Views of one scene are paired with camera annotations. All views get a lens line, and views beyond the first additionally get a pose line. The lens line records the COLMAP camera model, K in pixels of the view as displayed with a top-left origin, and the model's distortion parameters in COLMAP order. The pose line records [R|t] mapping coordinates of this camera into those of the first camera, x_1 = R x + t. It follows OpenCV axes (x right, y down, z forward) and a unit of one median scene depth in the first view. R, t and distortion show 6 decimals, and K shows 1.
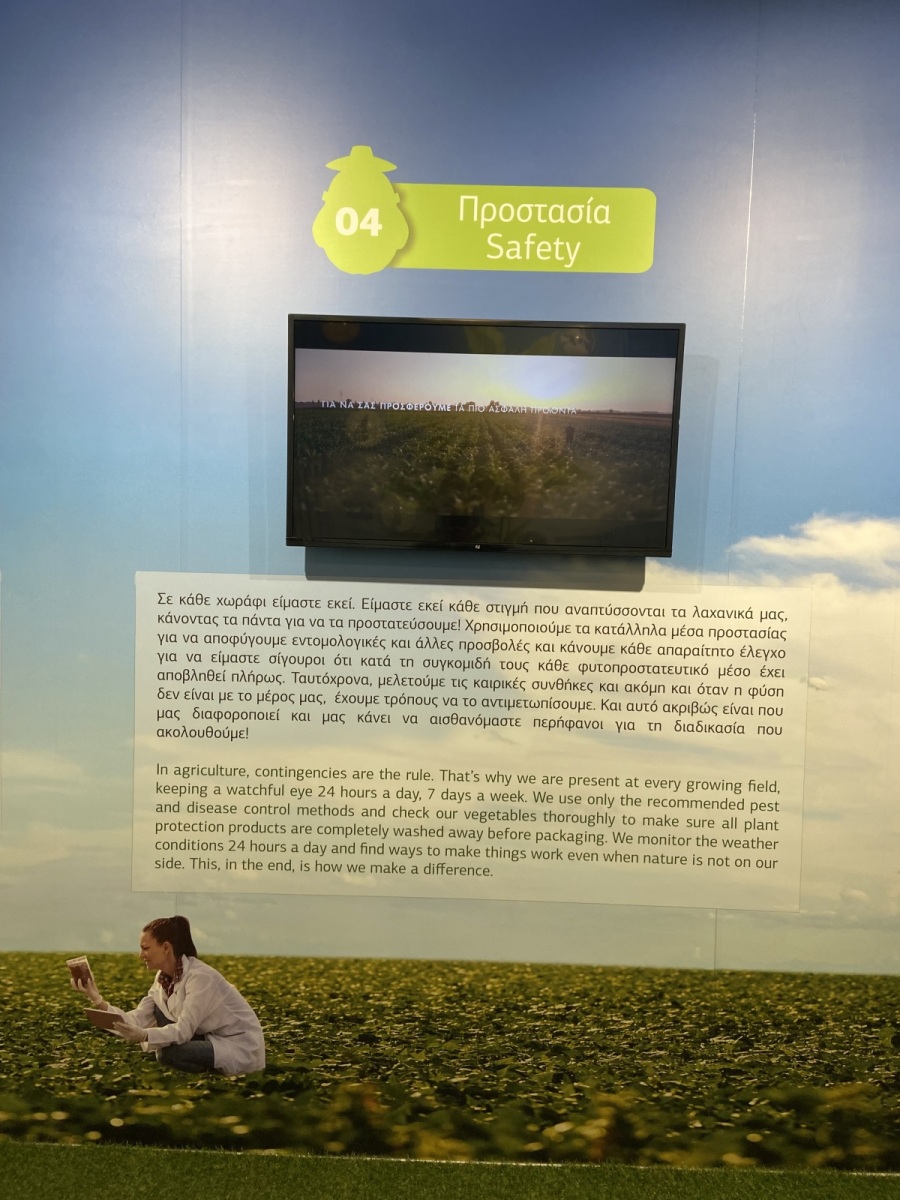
lens RADIAL K [[899.2, 0, 452.4], [0, 899.2, 592.0], [0, 0, 1]] dist [0.118789, -0.149570]
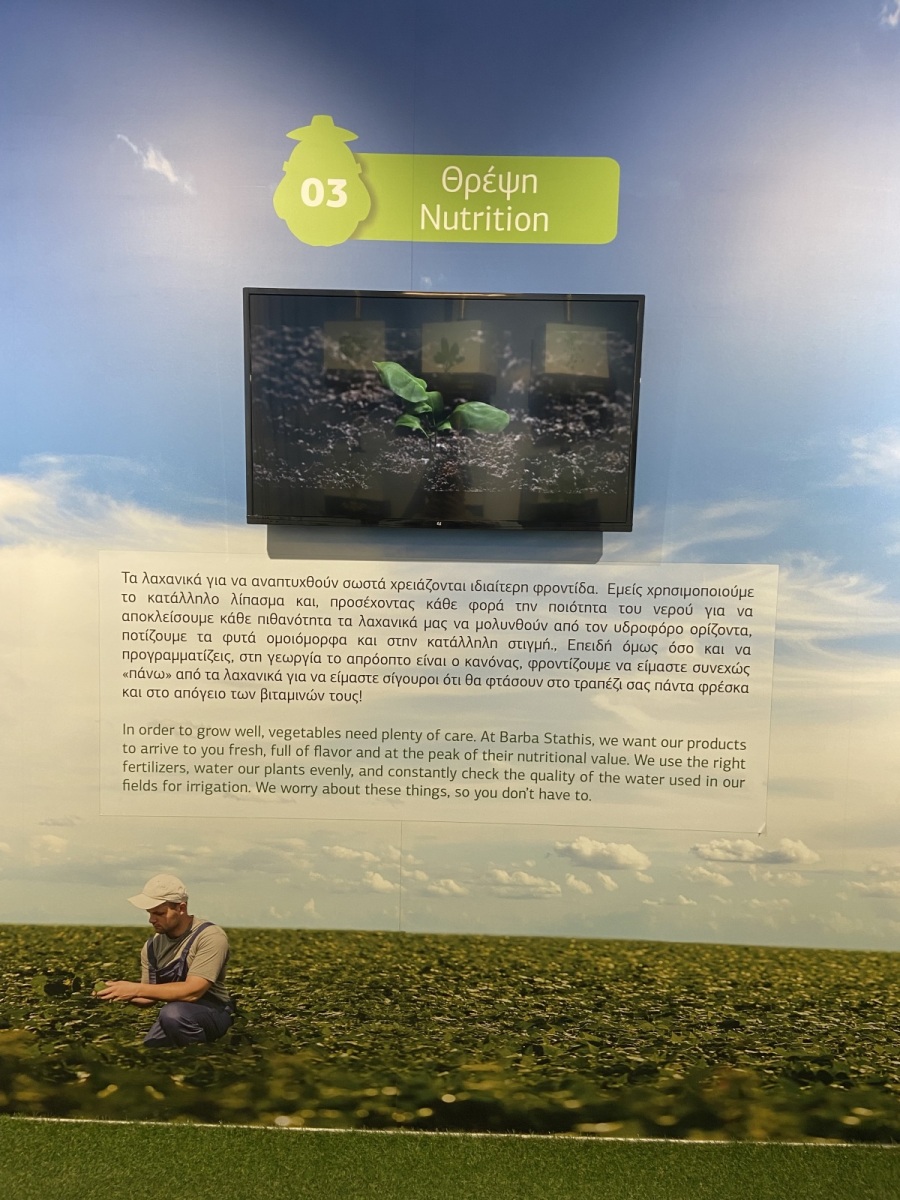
lens RADIAL K [[885.8, 0, 408.0], [0, 885.8, 602.2], [0, 0, 1]] dist [0.233921, -0.318923]
pose [[0.999994, -0.002181, -0.002687, 0.310356], [0.002273, 0.999395, 0.034716, 0.008312], [0.002609, -0.034722, 0.999394, -0.003254]]
